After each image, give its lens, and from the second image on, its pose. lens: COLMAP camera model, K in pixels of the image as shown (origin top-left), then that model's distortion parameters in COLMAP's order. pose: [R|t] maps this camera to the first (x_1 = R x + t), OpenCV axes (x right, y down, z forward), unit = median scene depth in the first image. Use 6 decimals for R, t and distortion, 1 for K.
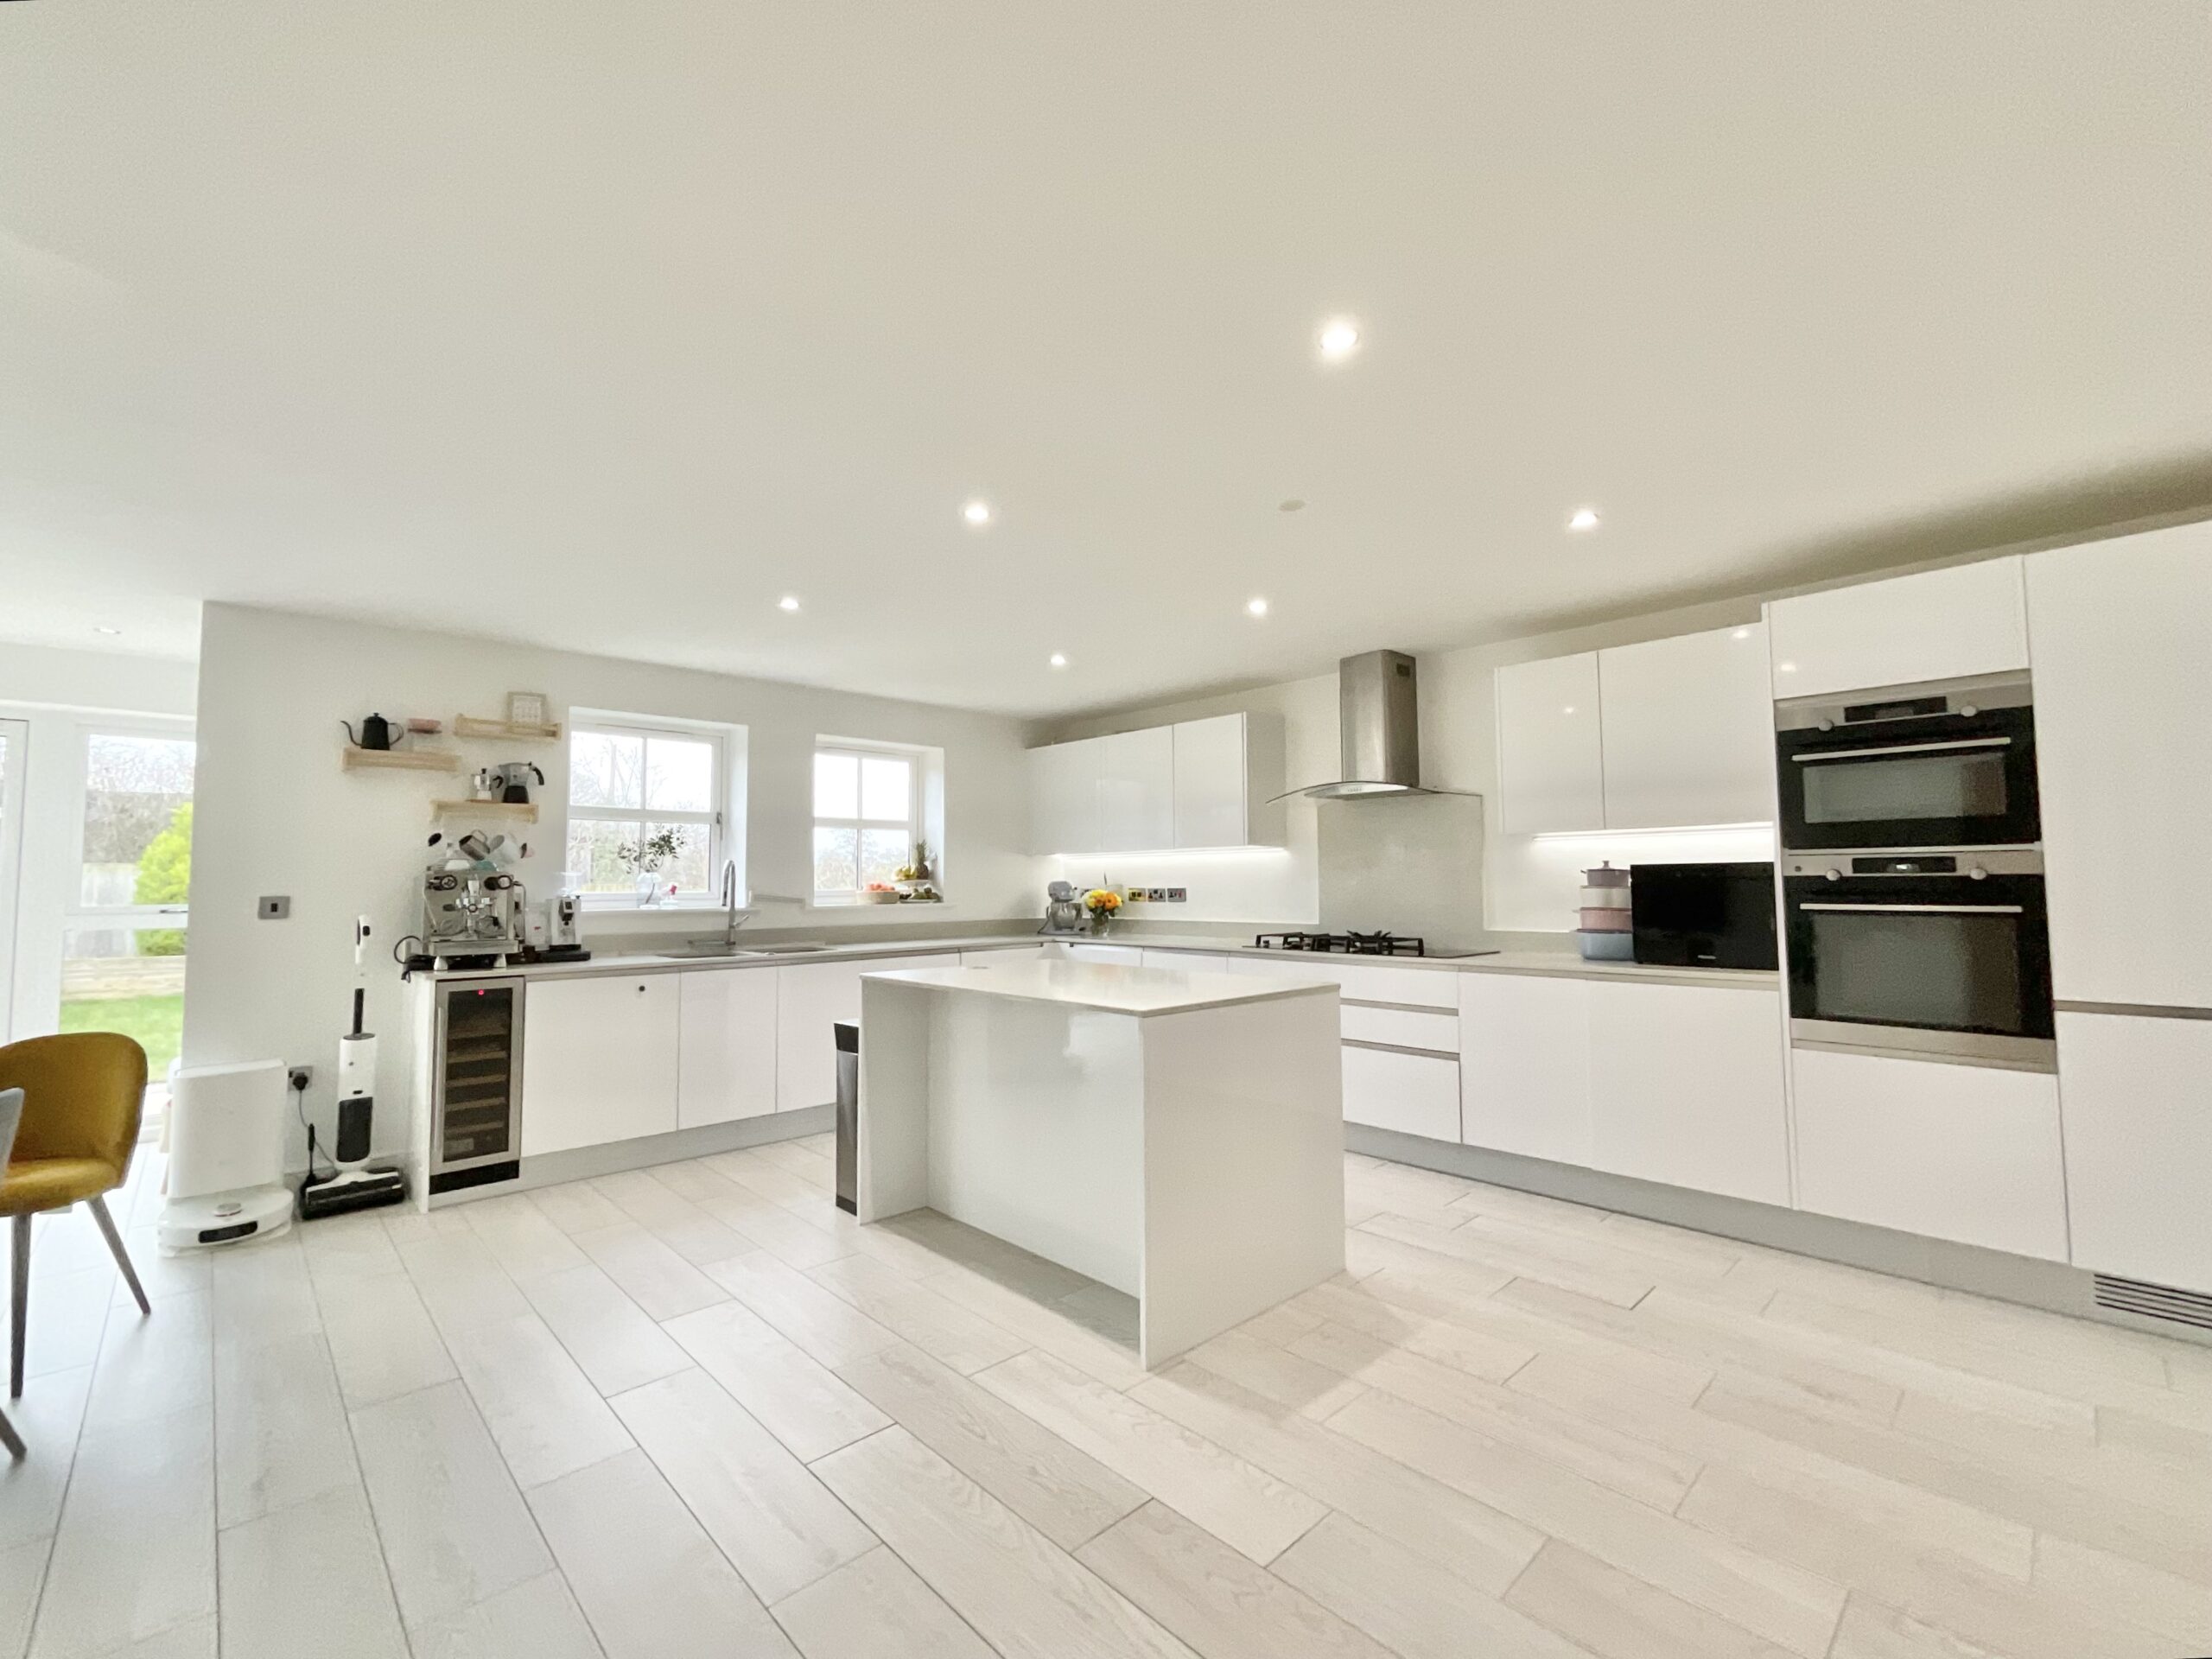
lens RADIAL K [[945.6, 0, 1099.3], [0, 945.6, 824.5], [0, 0, 1]] dist [0.003353, 0.000615]
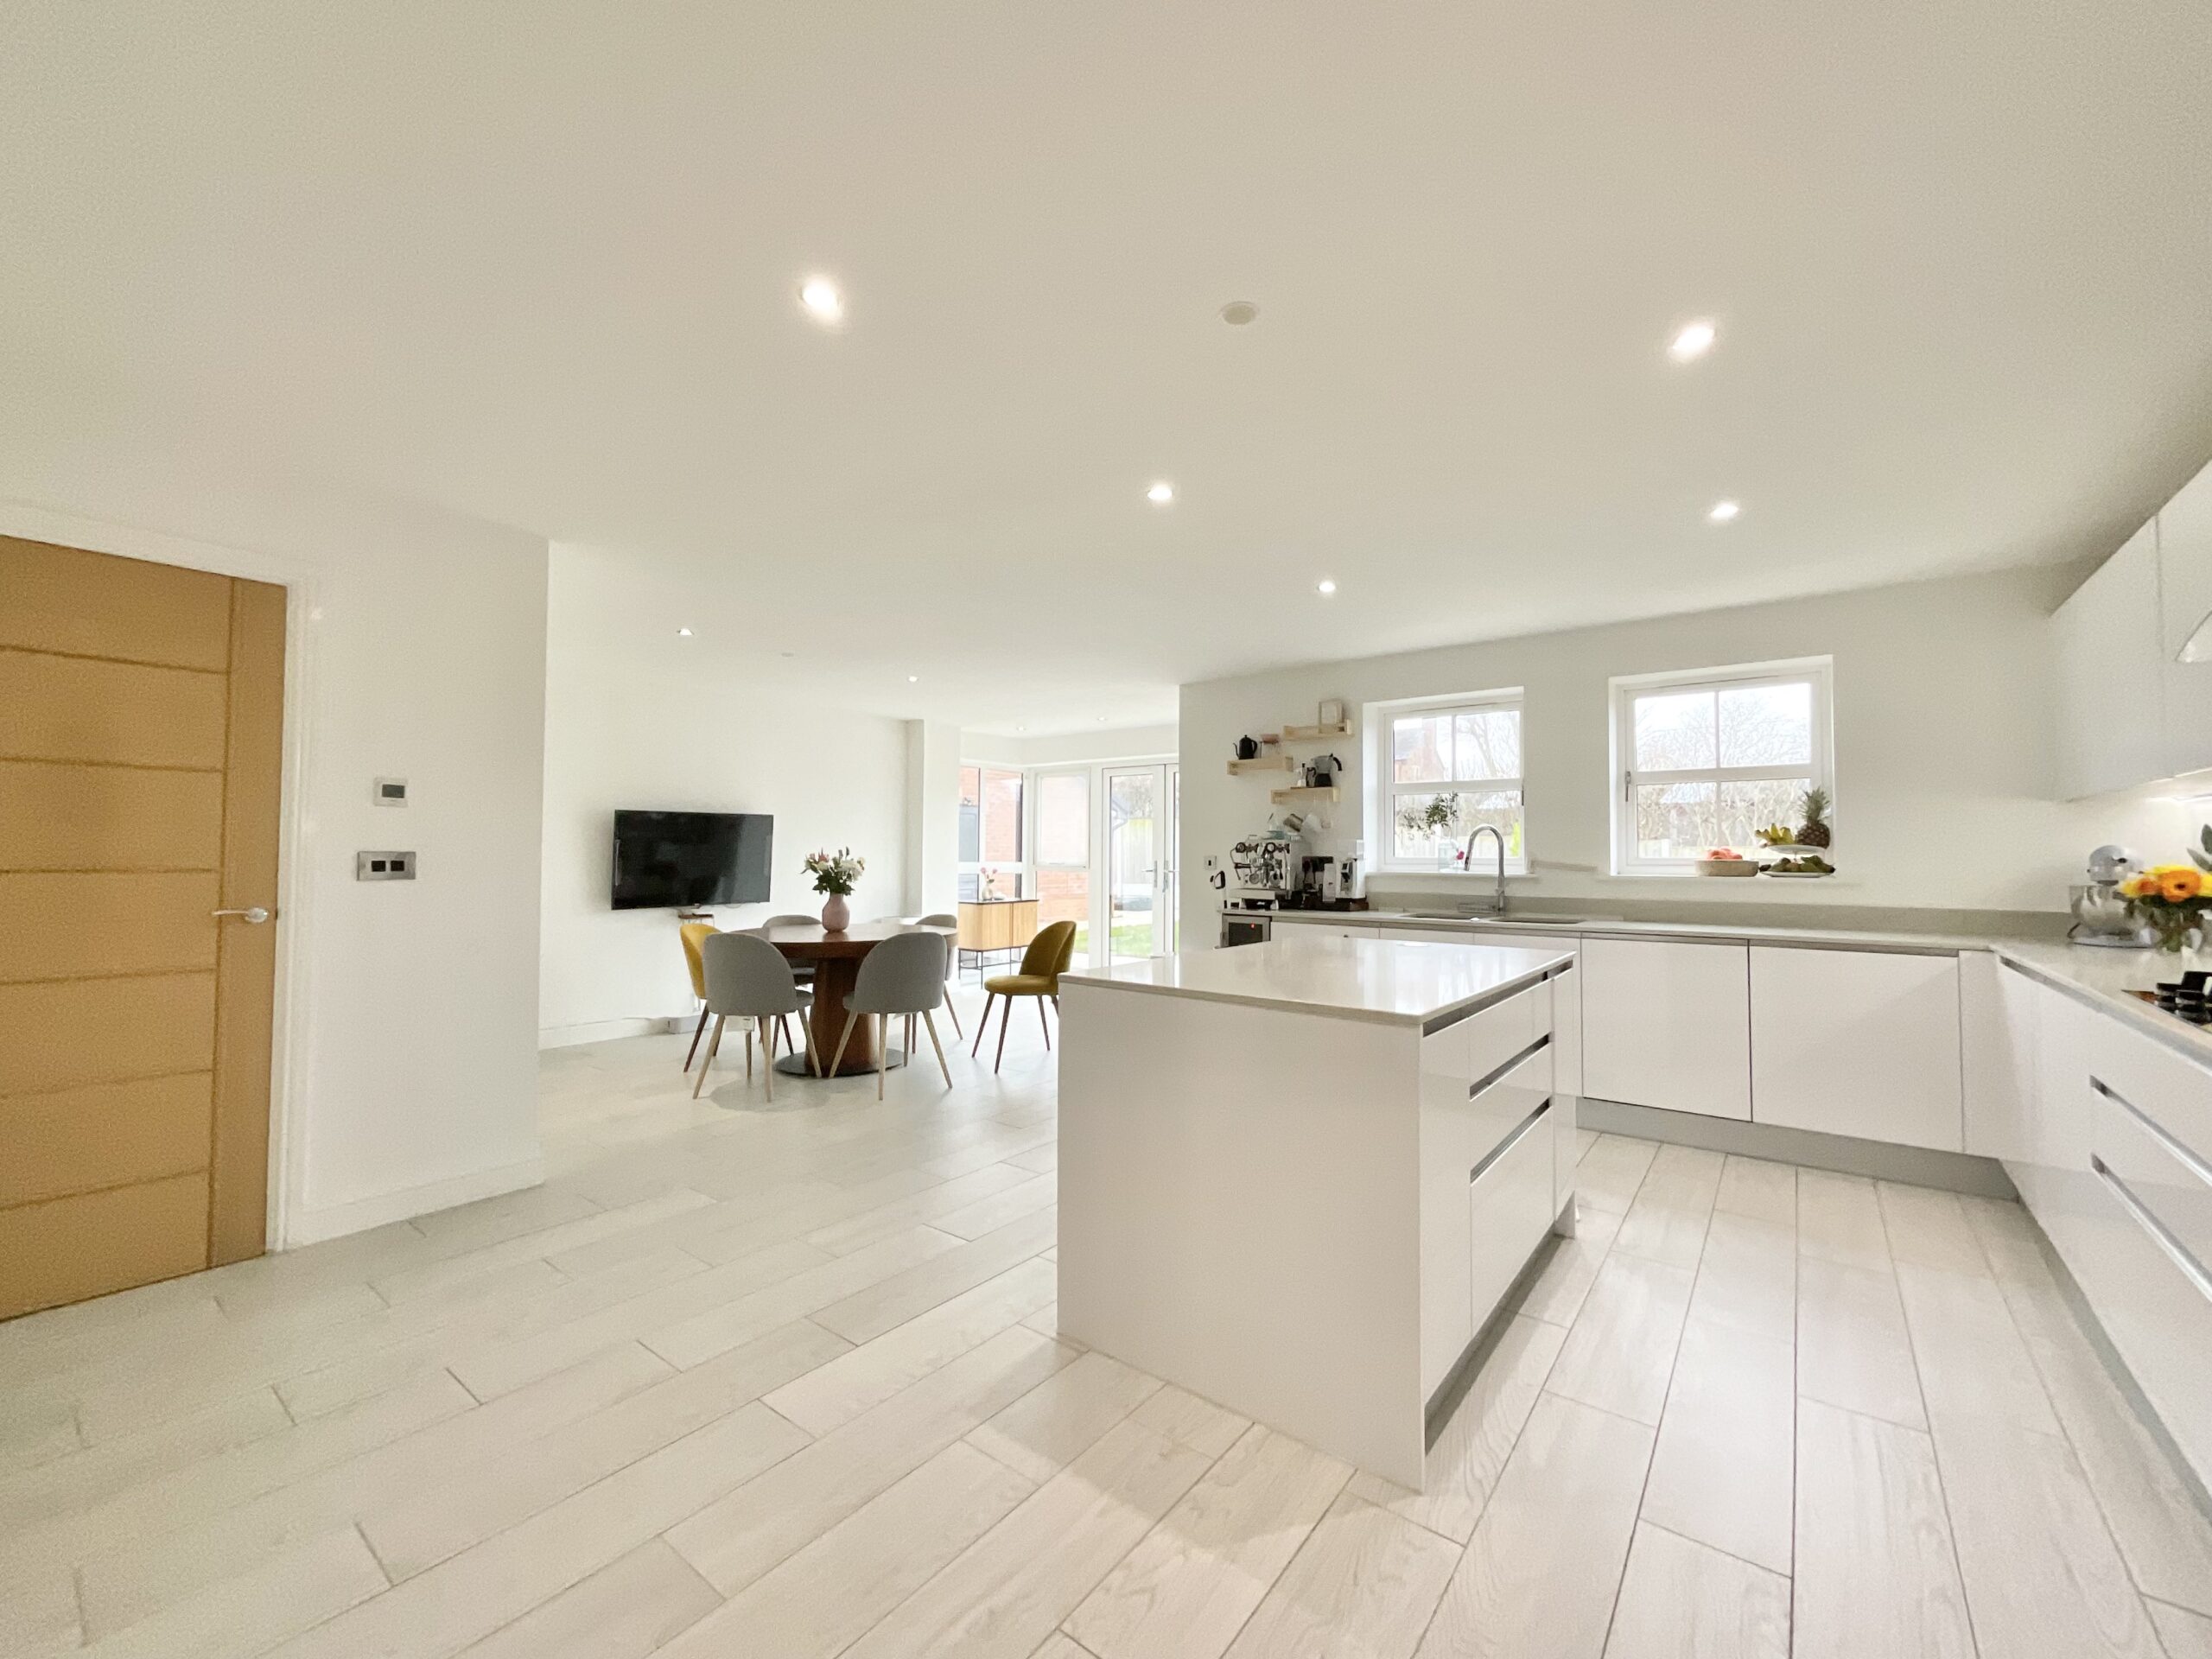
lens RADIAL K [[896.4, 0, 1105.6], [0, 896.4, 830.1], [0, 0, 1]] dist [0.000405, 0.000191]
pose [[0.149257, -0.019486, -0.988606, 0.472549], [0.058467, 0.998230, -0.010849, 0.027708], [0.987068, -0.056182, 0.150133, 0.440244]]
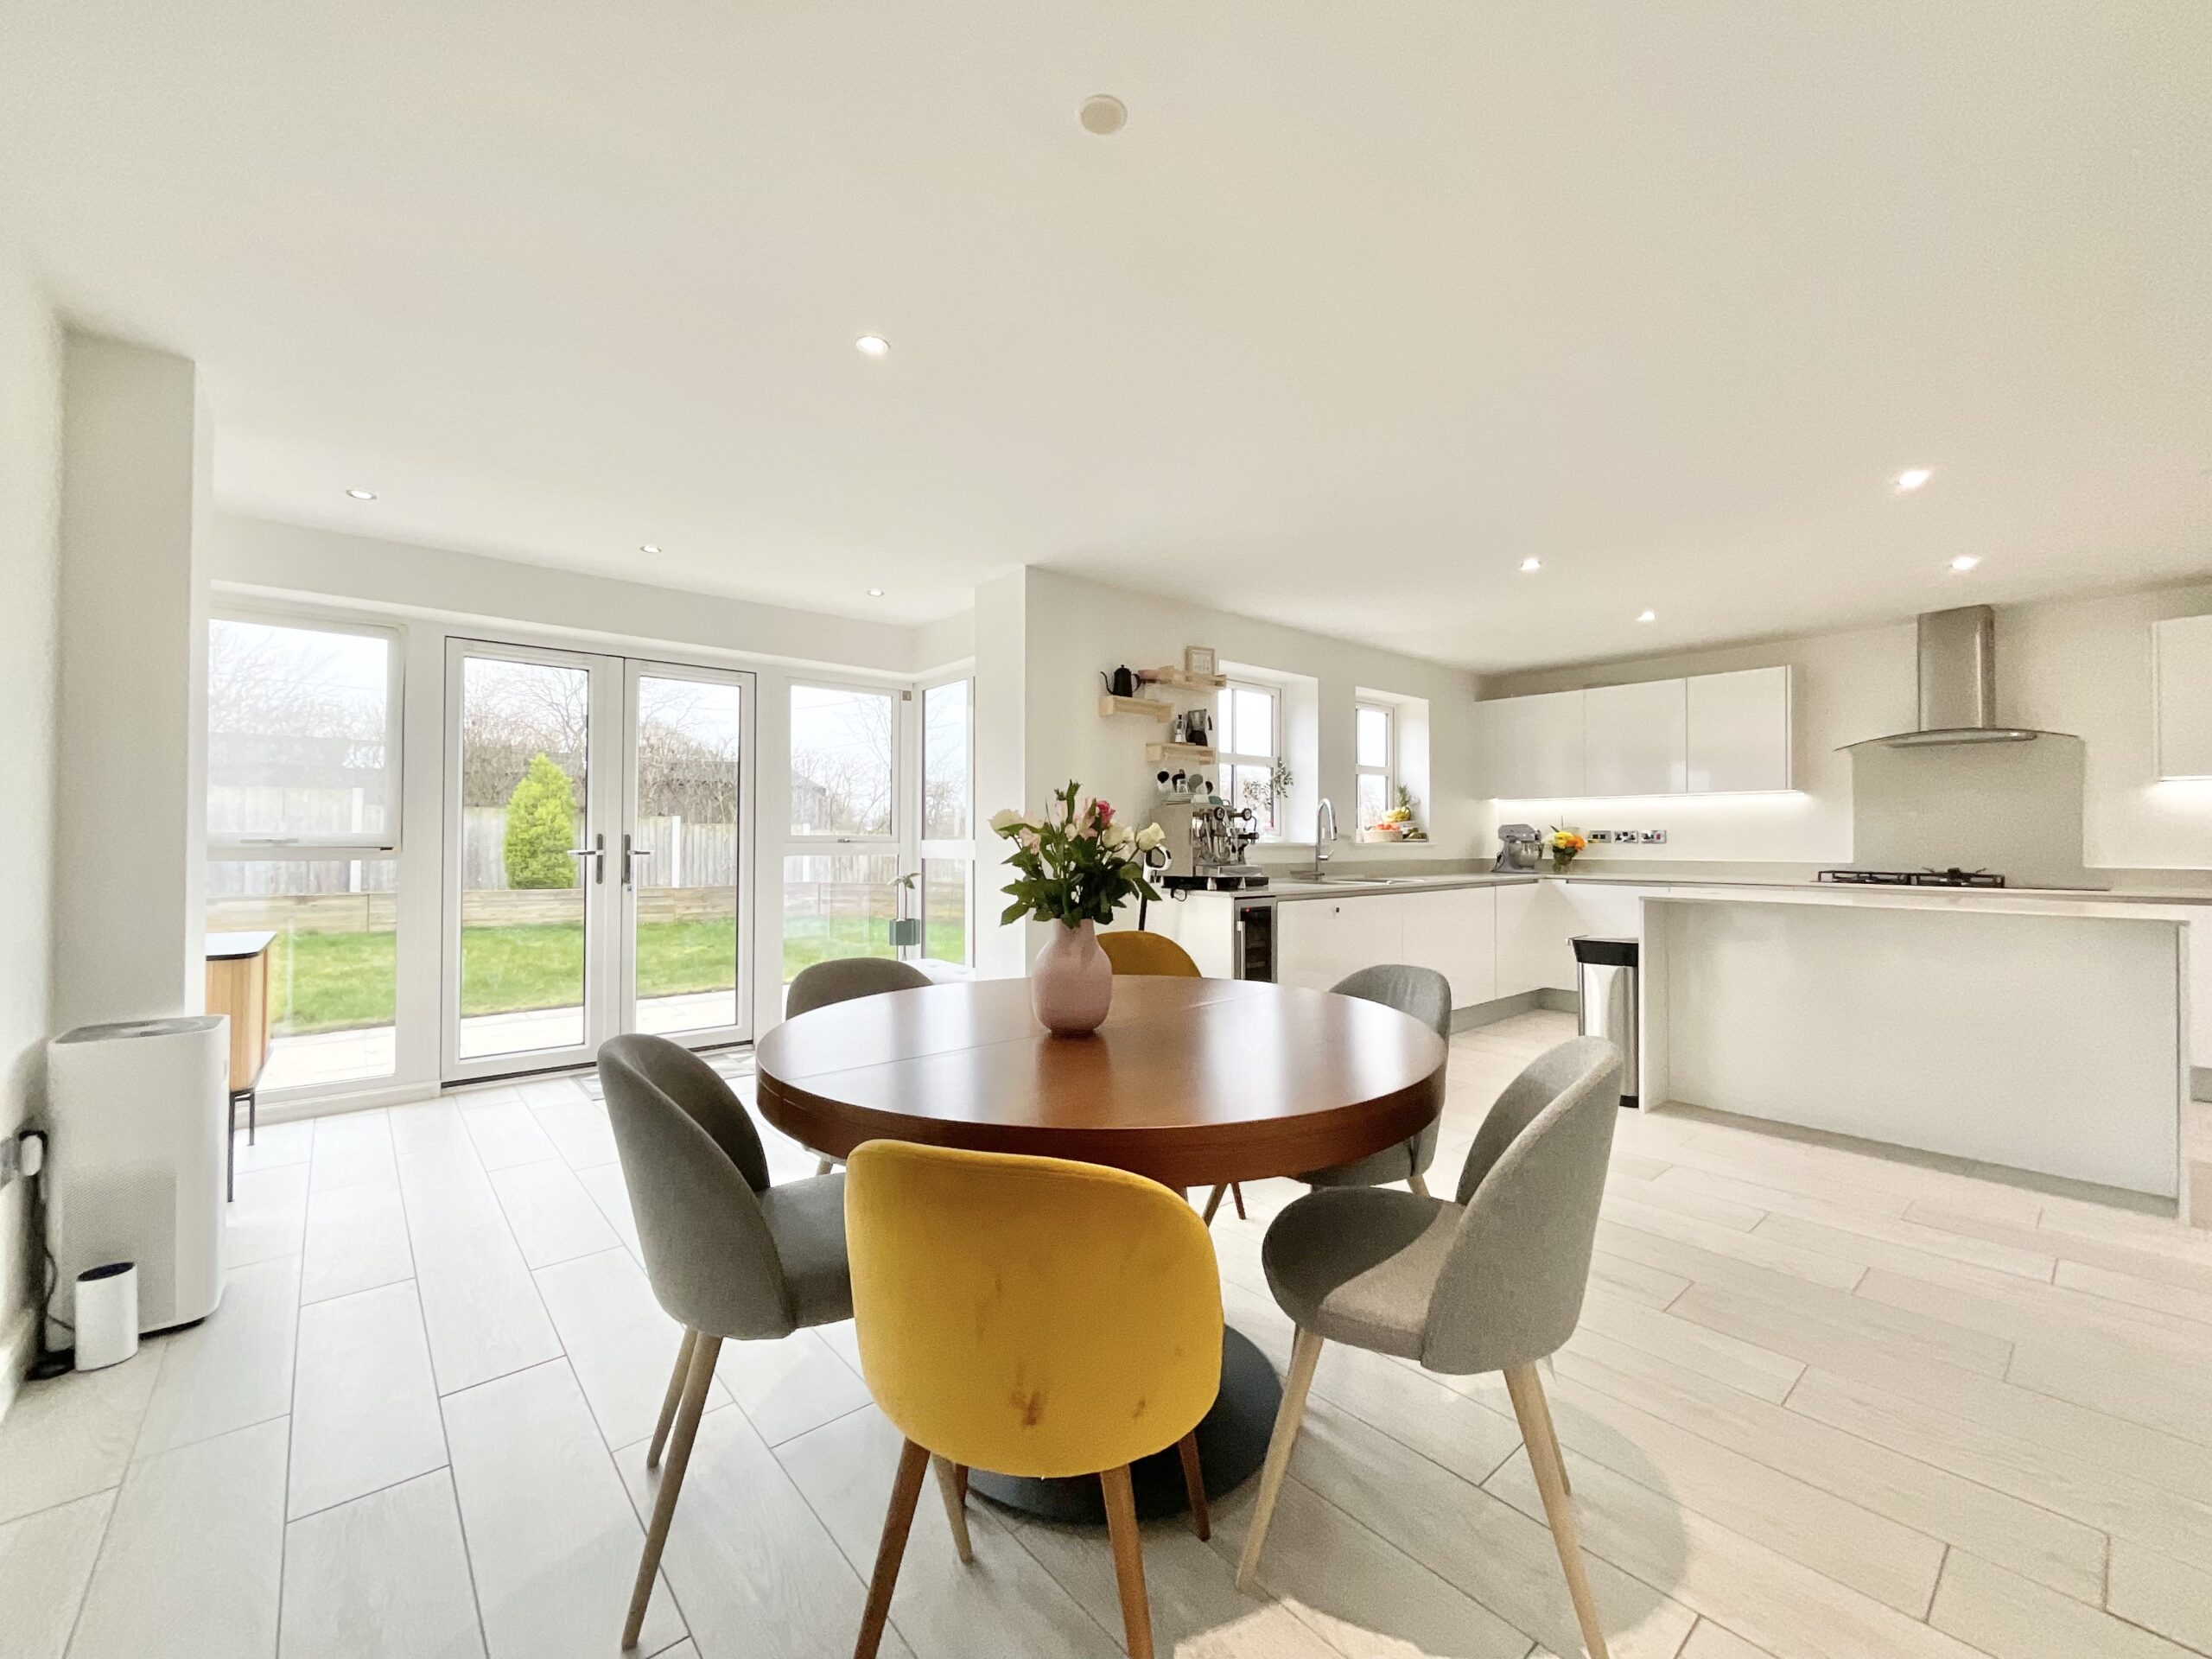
lens RADIAL K [[896.4, 0, 1111.8], [0, 896.4, 837.4], [0, 0, 1]] dist [0.000405, 0.000191]
pose [[0.999144, 0.008282, -0.040535, -0.575187], [-0.005793, 0.998112, 0.061139, 0.018320], [0.040964, -0.060852, 0.997306, -0.063480]]
